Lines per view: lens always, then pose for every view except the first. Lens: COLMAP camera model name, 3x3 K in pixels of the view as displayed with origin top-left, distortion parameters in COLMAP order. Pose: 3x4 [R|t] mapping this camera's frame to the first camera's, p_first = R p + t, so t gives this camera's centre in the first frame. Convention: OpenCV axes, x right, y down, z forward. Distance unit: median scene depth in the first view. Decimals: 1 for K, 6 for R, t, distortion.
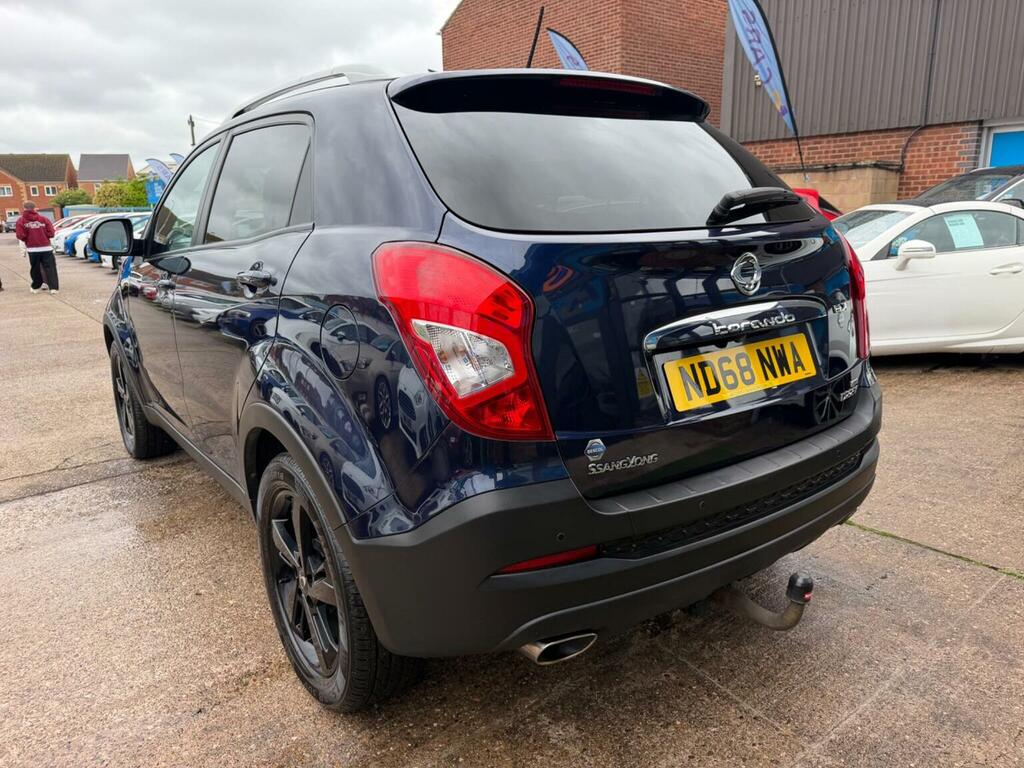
lens RADIAL K [[715.0, 0, 505.2], [0, 715.0, 382.9], [0, 0, 1]] dist [0.018155, -0.021420]
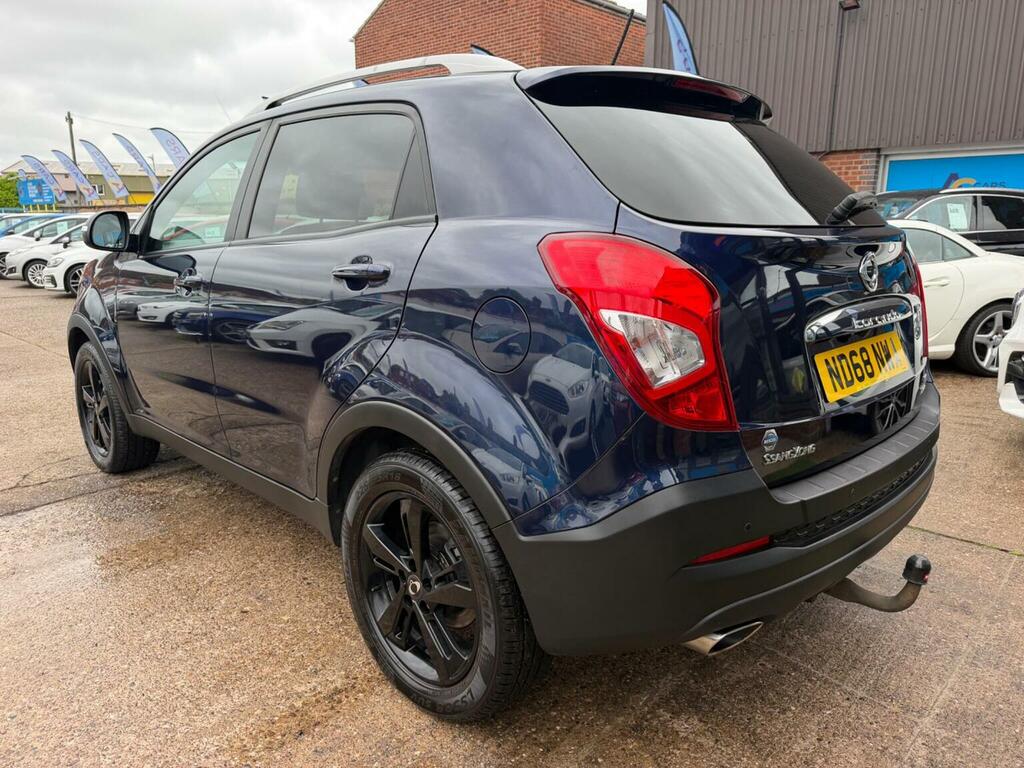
lens RADIAL K [[715.0, 0, 511.0], [0, 715.0, 382.7], [0, 0, 1]] dist [0.018155, -0.021420]
pose [[0.990103, -0.006314, 0.140200, -0.278624], [0.008704, 0.999827, -0.016438, 0.019402], [-0.140072, 0.017495, 0.989987, 0.028914]]
